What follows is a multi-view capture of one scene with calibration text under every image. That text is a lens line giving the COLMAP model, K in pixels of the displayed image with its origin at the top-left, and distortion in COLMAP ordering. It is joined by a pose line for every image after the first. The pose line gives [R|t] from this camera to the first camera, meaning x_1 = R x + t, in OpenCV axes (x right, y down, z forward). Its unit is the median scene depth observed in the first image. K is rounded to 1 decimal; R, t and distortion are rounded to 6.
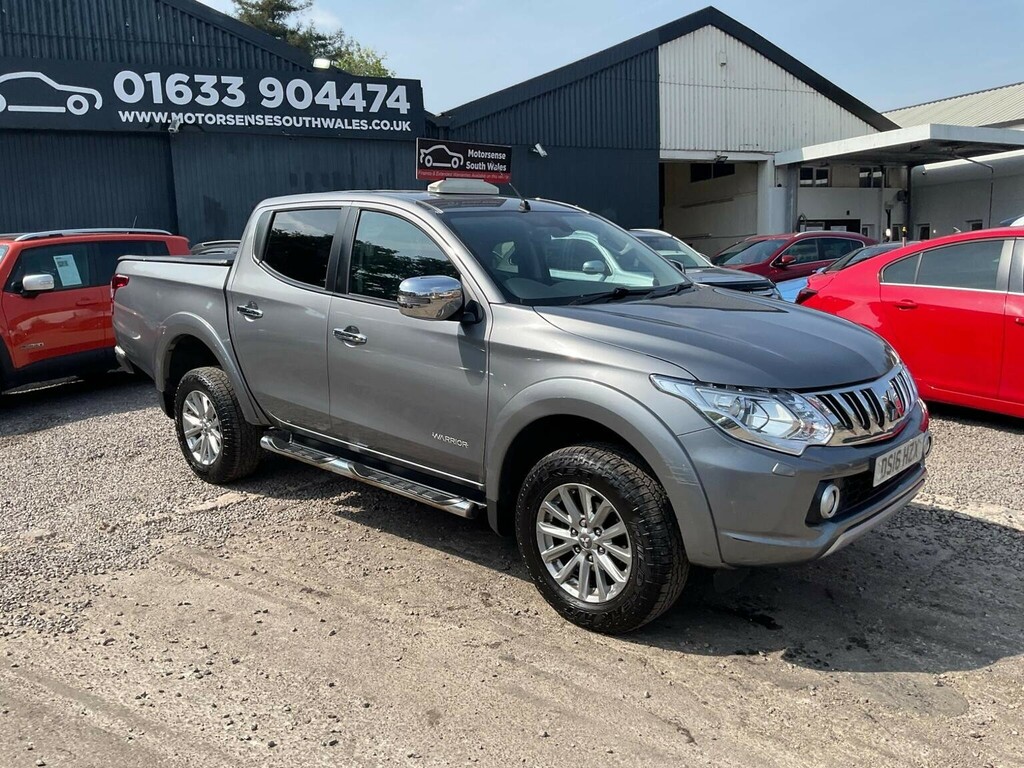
lens RADIAL K [[862.6, 0, 498.6], [0, 862.6, 373.7], [0, 0, 1]] dist [0.078674, -0.162966]
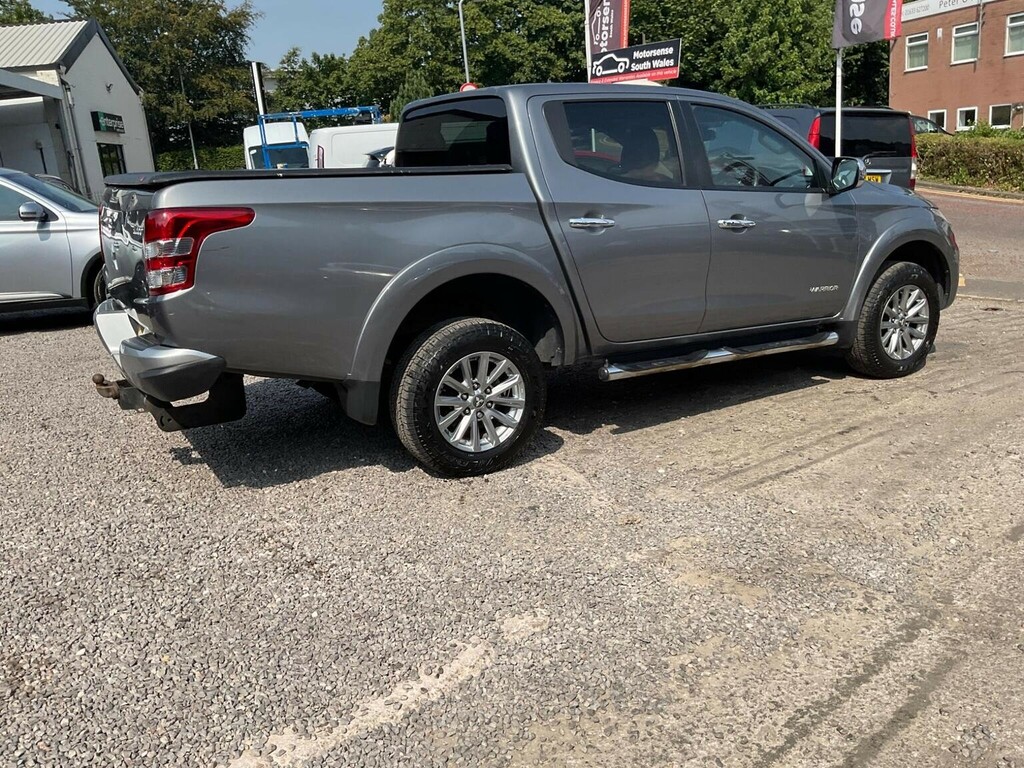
lens RADIAL K [[862.5, 0, 510.2], [0, 862.5, 379.2], [0, 0, 1]] dist [0.065314, -0.128949]
pose [[0.262175, -0.229772, 0.937267, -0.302758], [0.187129, 0.964910, 0.184204, -0.025519], [-0.946703, 0.127096, 0.295973, 0.228637]]
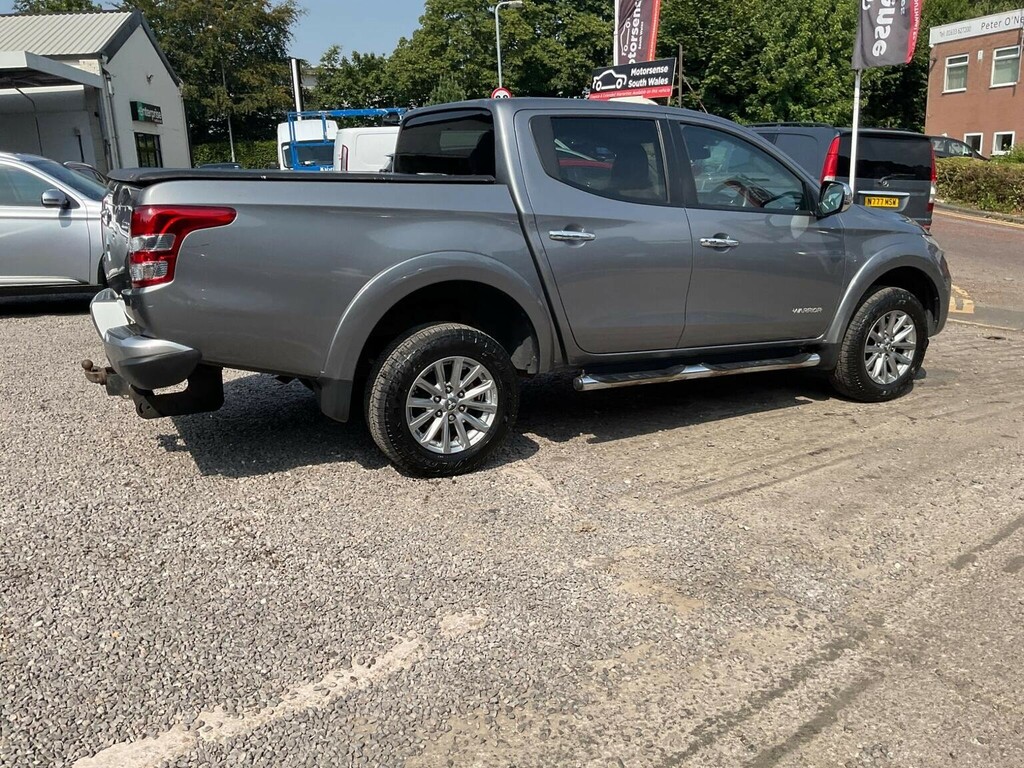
lens RADIAL K [[858.8, 0, 511.4], [0, 858.8, 384.0], [0, 0, 1]] dist [0.071862, -0.145566]
pose [[0.300939, -0.217234, 0.928572, -0.303168], [0.144580, 0.972847, 0.180735, -0.024706], [-0.942620, 0.079863, 0.324175, 0.213621]]
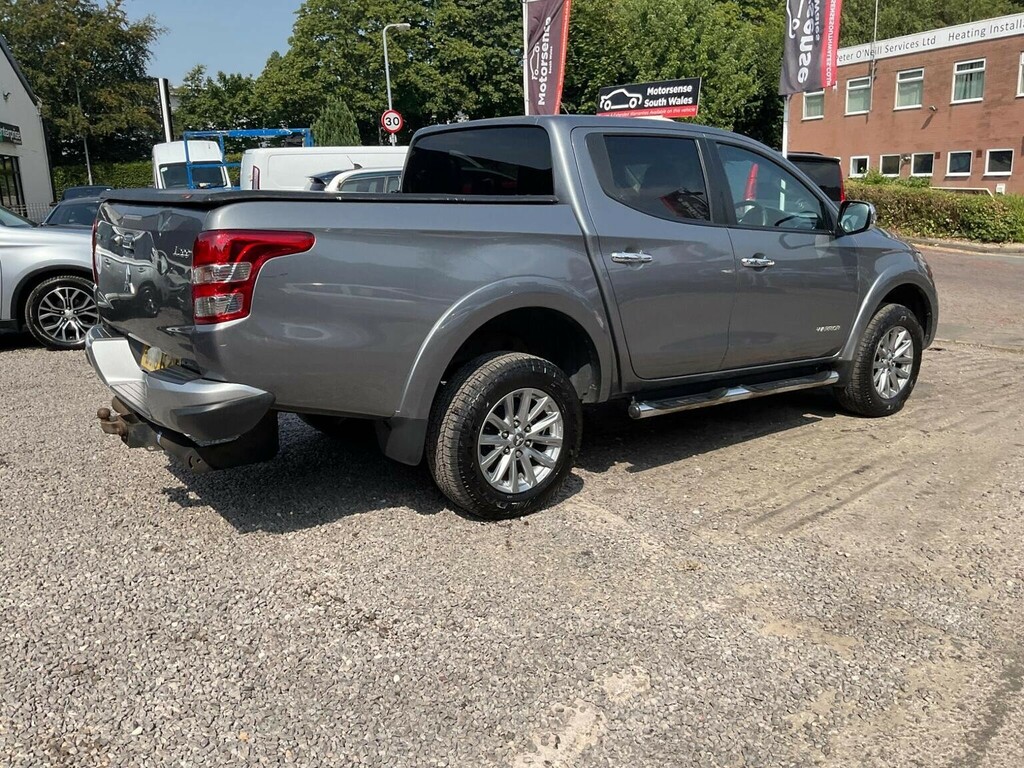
lens RADIAL K [[861.3, 0, 512.0], [0, 861.3, 377.5], [0, 0, 1]] dist [0.071992, -0.143275]
pose [[0.148629, -0.194063, 0.969664, -0.300718], [0.154245, 0.973103, 0.171109, -0.031943], [-0.976790, 0.124134, 0.174565, 0.264683]]
